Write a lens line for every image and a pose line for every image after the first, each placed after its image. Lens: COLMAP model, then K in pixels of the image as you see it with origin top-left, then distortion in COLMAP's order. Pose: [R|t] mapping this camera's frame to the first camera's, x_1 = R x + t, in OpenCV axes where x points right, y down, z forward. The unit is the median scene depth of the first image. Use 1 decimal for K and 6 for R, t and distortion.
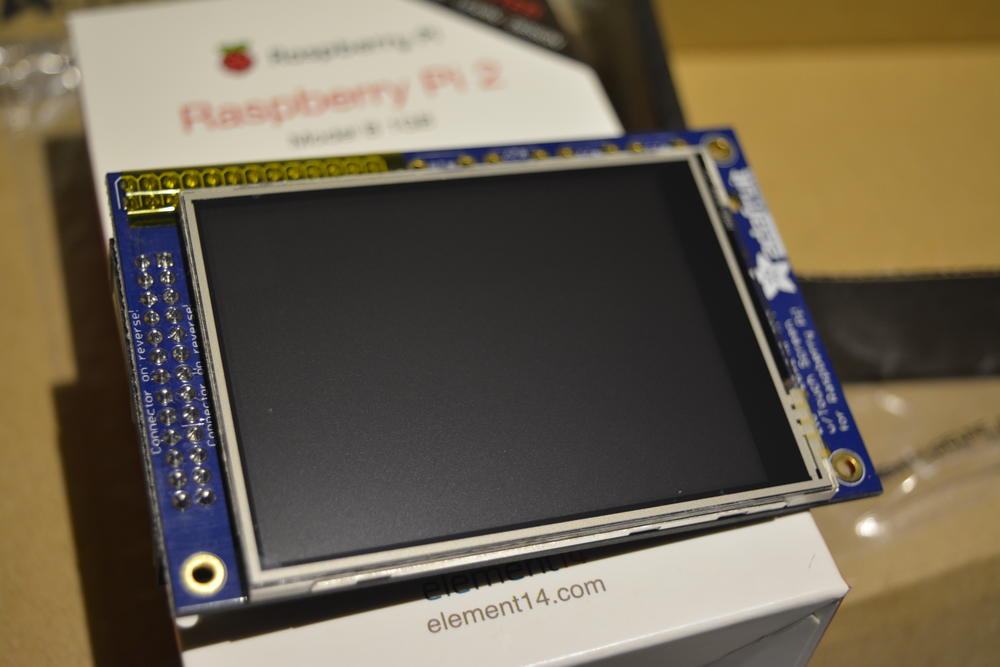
lens RADIAL K [[1510.6, 0, 502.7], [0, 1510.6, 329.0], [0, 0, 1]] dist [0.024007, 0.000000]
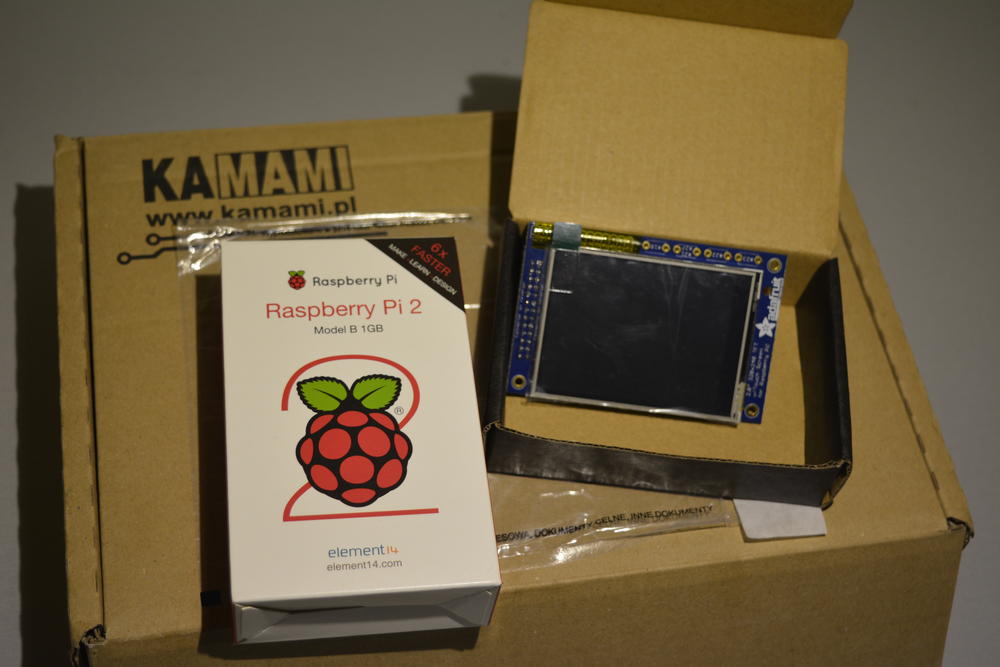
lens RADIAL K [[1547.2, 0, 503.6], [0, 1547.2, 335.7], [0, 0, 1]] dist [0.053569, 0.000000]
pose [[0.982889, 0.183211, -0.019033, 0.163200], [-0.181435, 0.980797, 0.071549, -0.314907], [0.031776, -0.066871, 0.997255, -1.153843]]
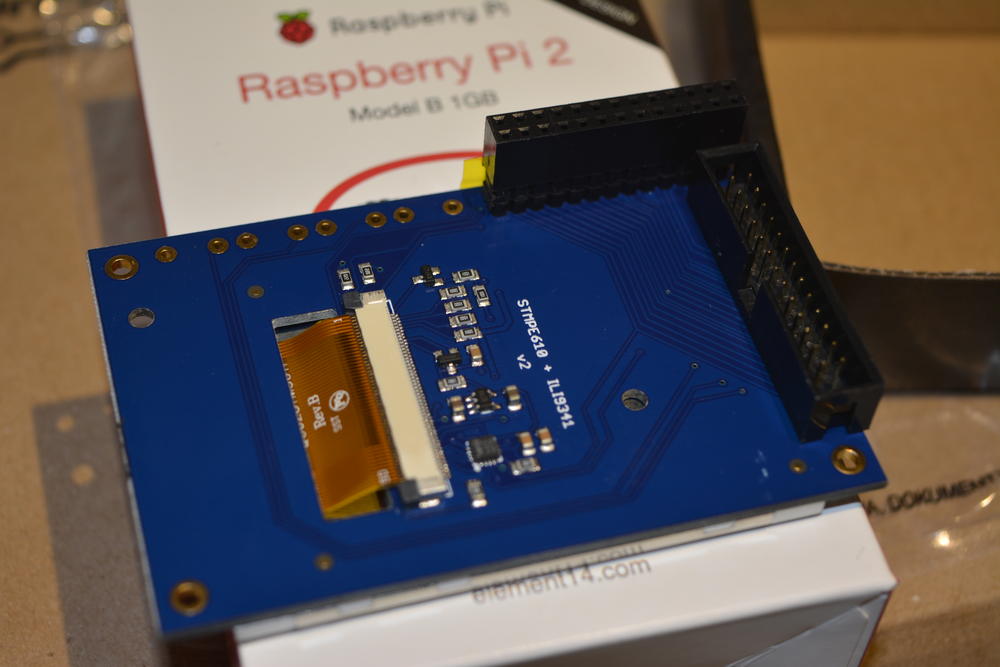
lens RADIAL K [[1904.2, 0, 495.4], [0, 1904.2, 335.3], [0, 0, 1]] dist [0.079348, 0.000000]
pose [[0.998423, 0.037748, -0.041551, 0.009325], [-0.038290, 0.999191, -0.012315, 0.028219], [0.041052, 0.013886, 0.999060, -0.214524]]
